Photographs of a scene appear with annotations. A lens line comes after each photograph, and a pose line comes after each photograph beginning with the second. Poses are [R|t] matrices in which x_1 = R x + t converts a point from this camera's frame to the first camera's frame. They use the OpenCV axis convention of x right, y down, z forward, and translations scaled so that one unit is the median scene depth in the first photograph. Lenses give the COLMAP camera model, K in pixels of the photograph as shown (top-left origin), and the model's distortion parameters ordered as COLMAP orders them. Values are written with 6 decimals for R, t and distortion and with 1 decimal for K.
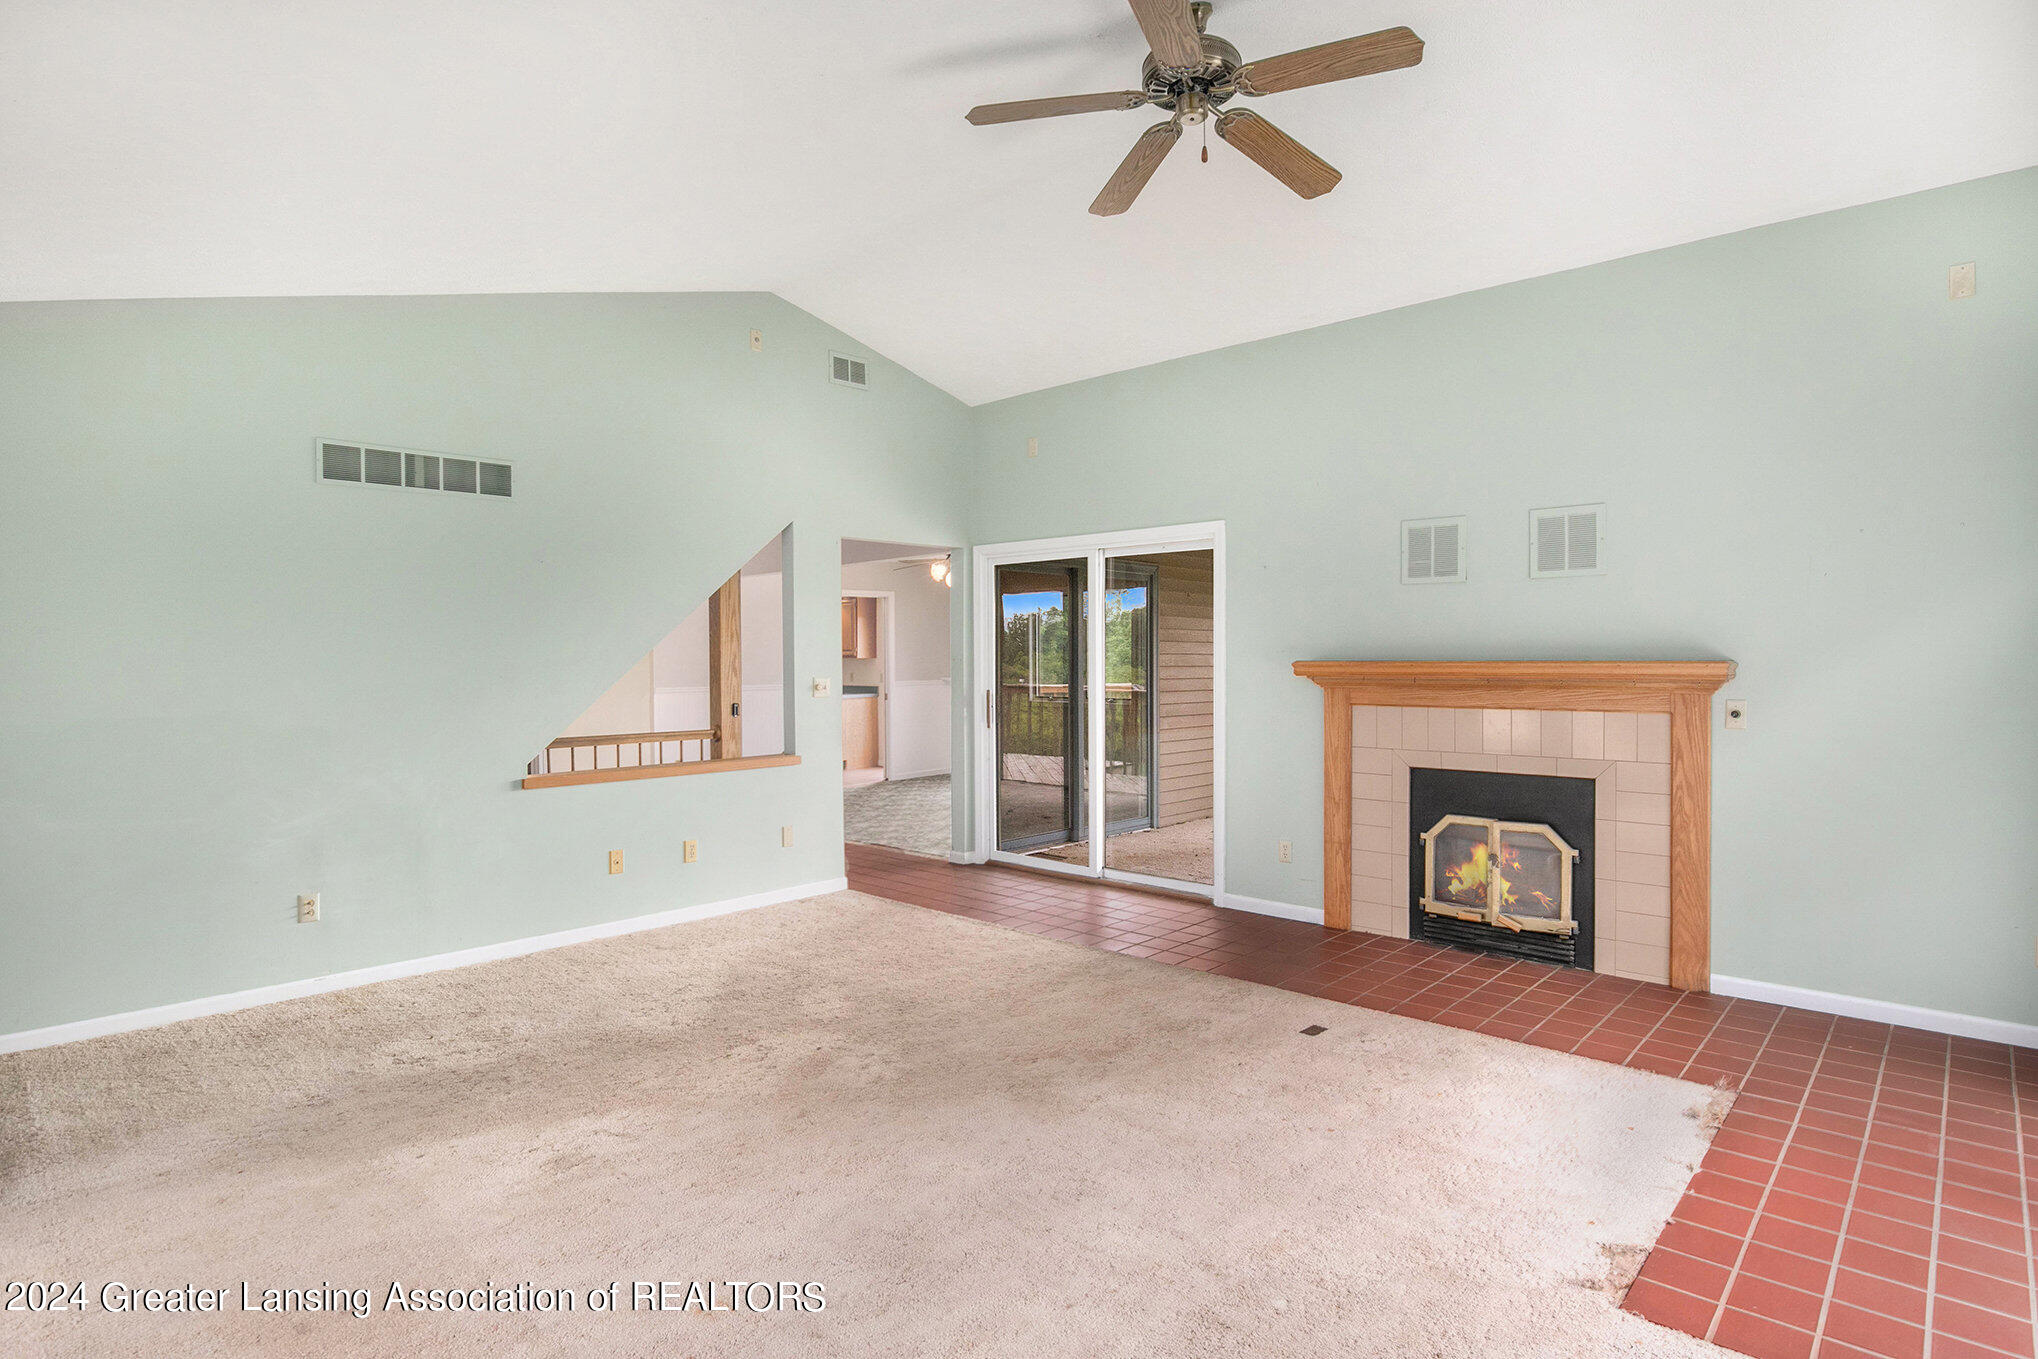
lens RADIAL K [[1048.9, 0, 1019.0], [0, 1048.9, 679.5], [0, 0, 1]] dist [0.000444, 0.000242]
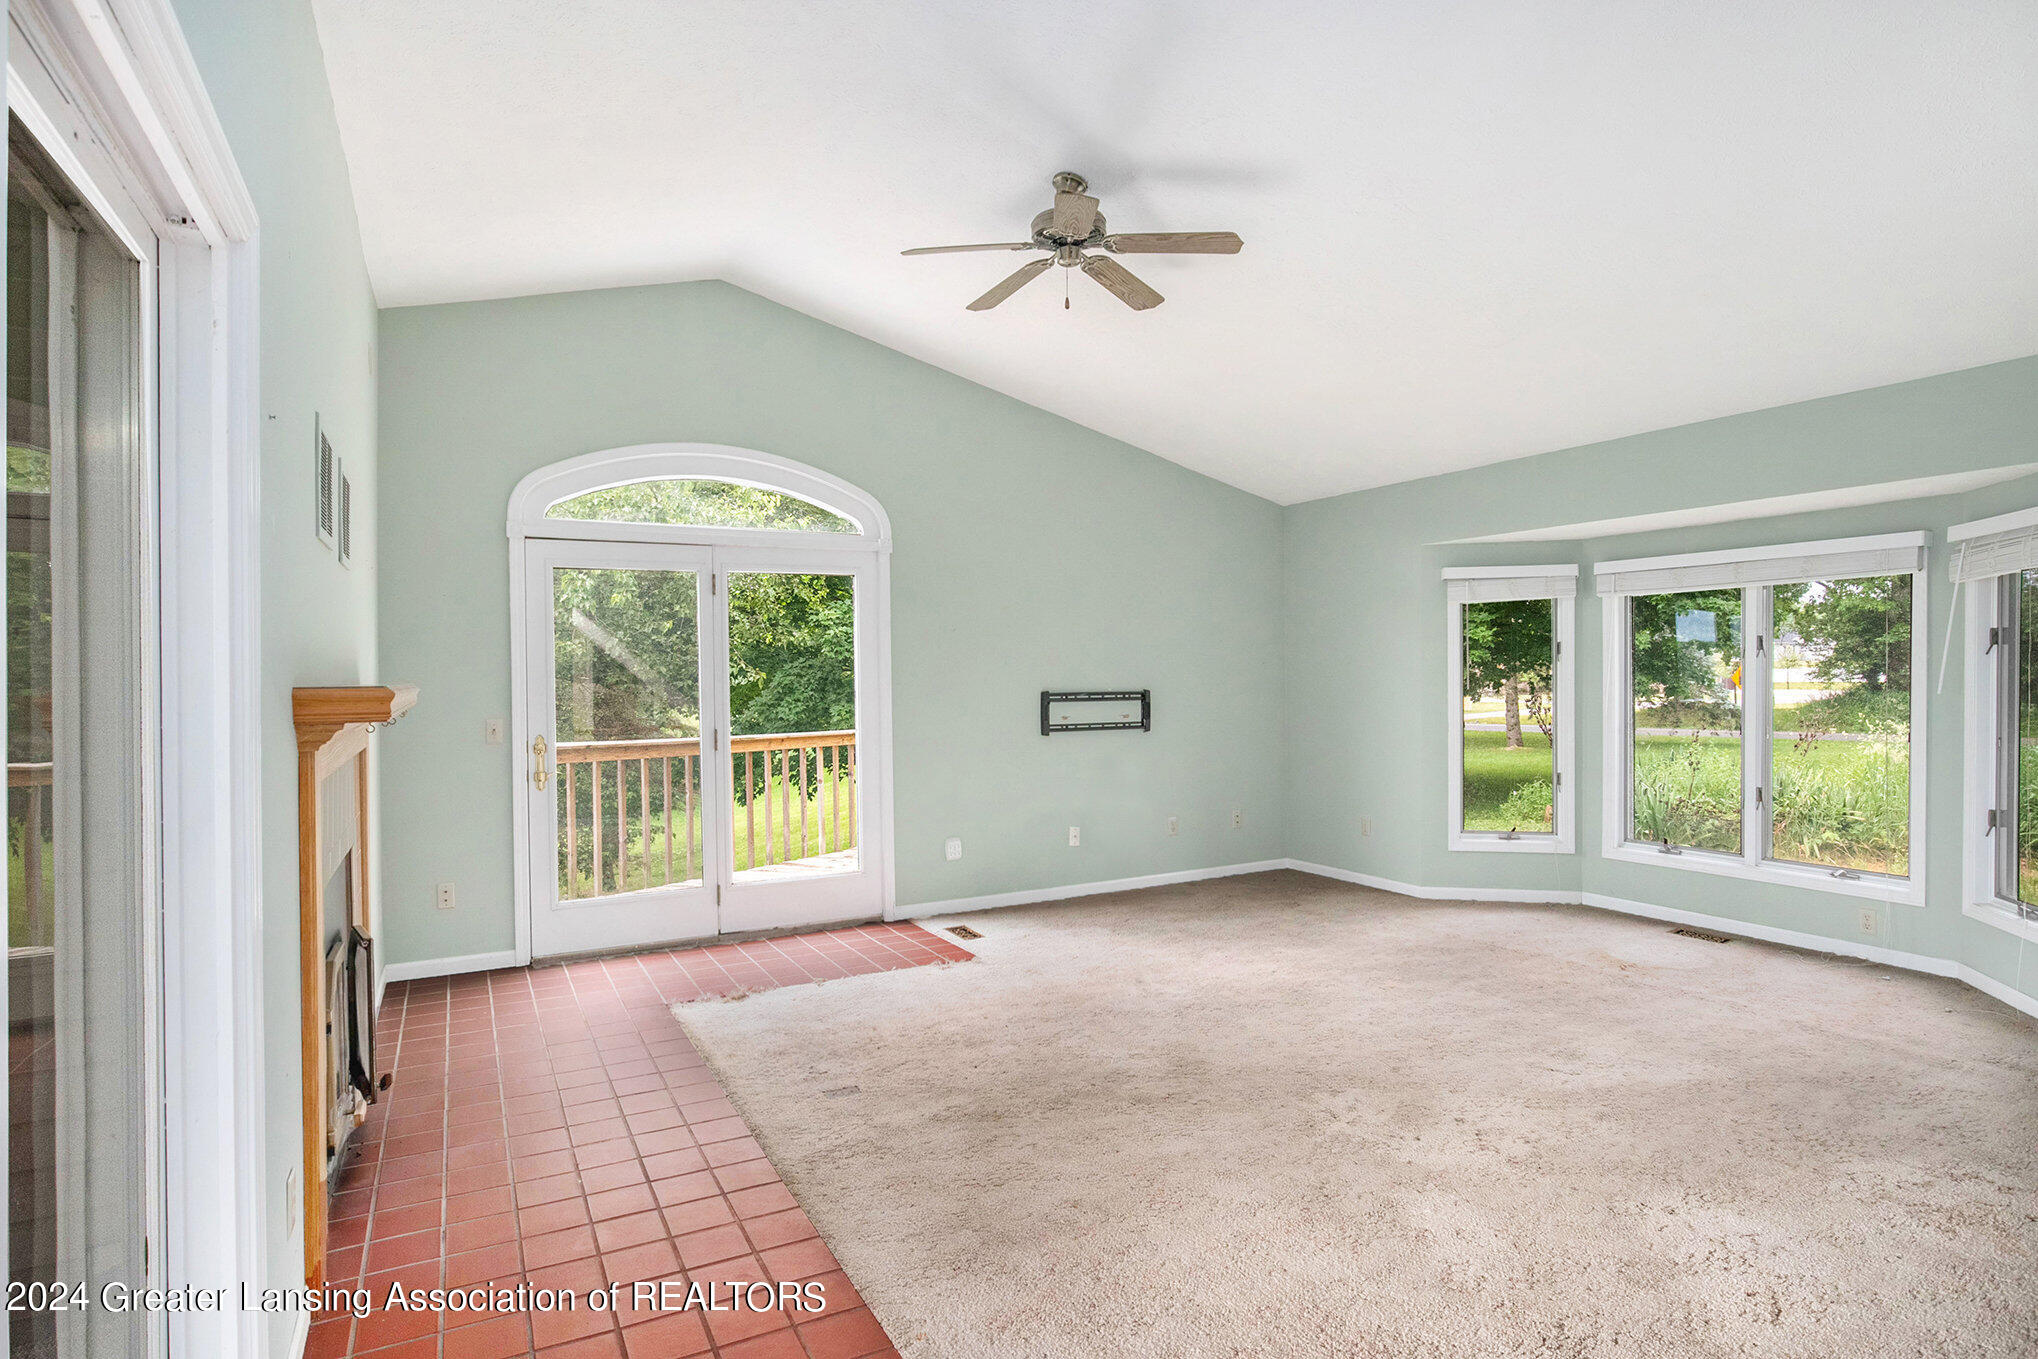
lens RADIAL K [[1048.9, 0, 1019.0], [0, 1048.9, 679.5], [0, 0, 1]] dist [0.000444, 0.000242]
pose [[-0.944487, 0.014209, 0.328240, -0.180056], [0.018810, 0.999764, 0.010845, -0.029455], [-0.328009, 0.016418, -0.944532, 1.992142]]
